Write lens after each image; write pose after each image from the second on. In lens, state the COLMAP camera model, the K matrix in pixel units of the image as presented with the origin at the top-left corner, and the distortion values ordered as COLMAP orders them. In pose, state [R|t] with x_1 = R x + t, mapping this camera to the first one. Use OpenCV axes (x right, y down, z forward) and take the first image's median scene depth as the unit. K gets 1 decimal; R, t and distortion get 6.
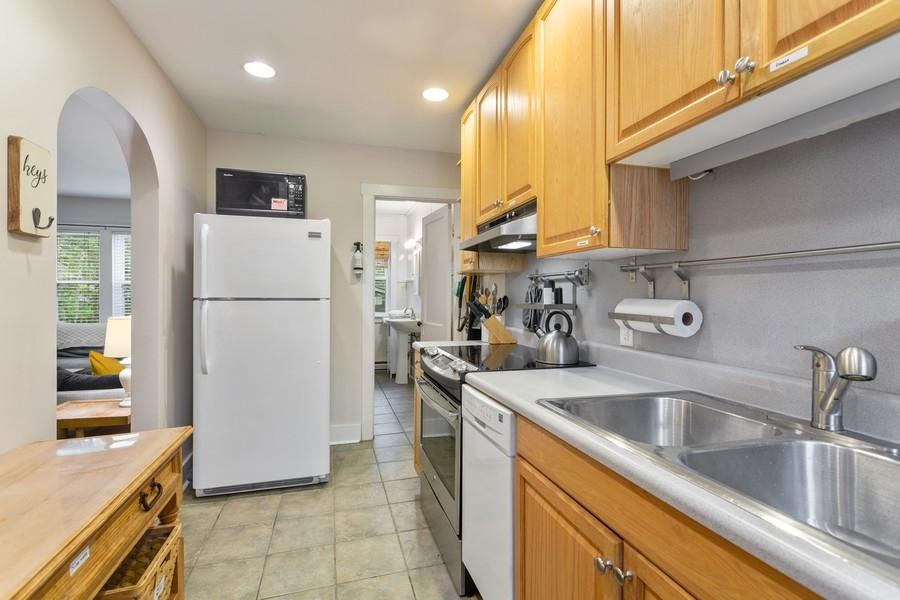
lens RADIAL K [[429.1, 0, 449.8], [0, 429.1, 295.3], [0, 0, 1]] dist [0.023707, 0.000099]
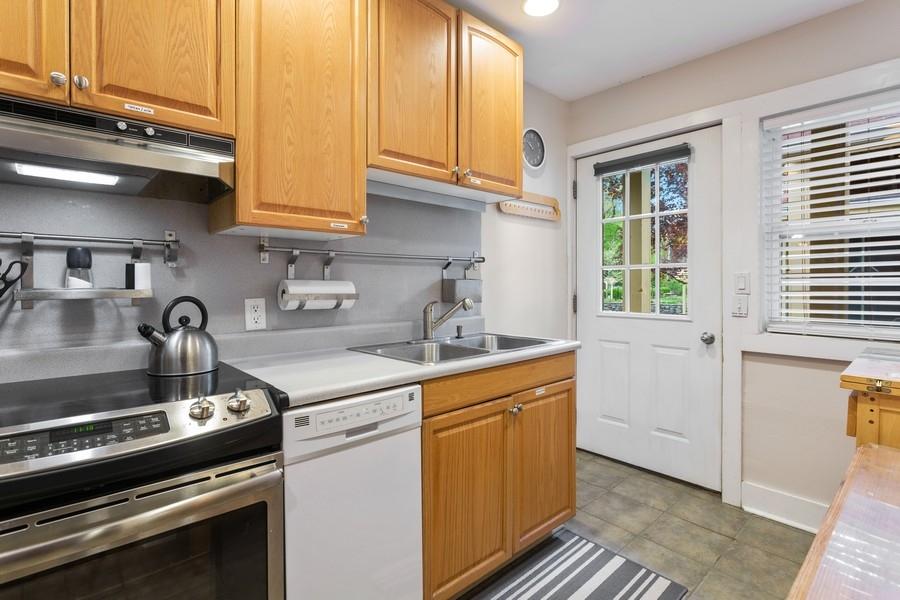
lens RADIAL K [[428.4, 0, 449.6], [0, 428.4, 293.9], [0, 0, 1]] dist [0.000437, 0.000038]
pose [[-0.445526, -0.023794, 0.894953, -0.723032], [0.000014, 0.999647, 0.026585, 0.014846], [-0.895269, 0.011857, -0.445368, 1.206514]]
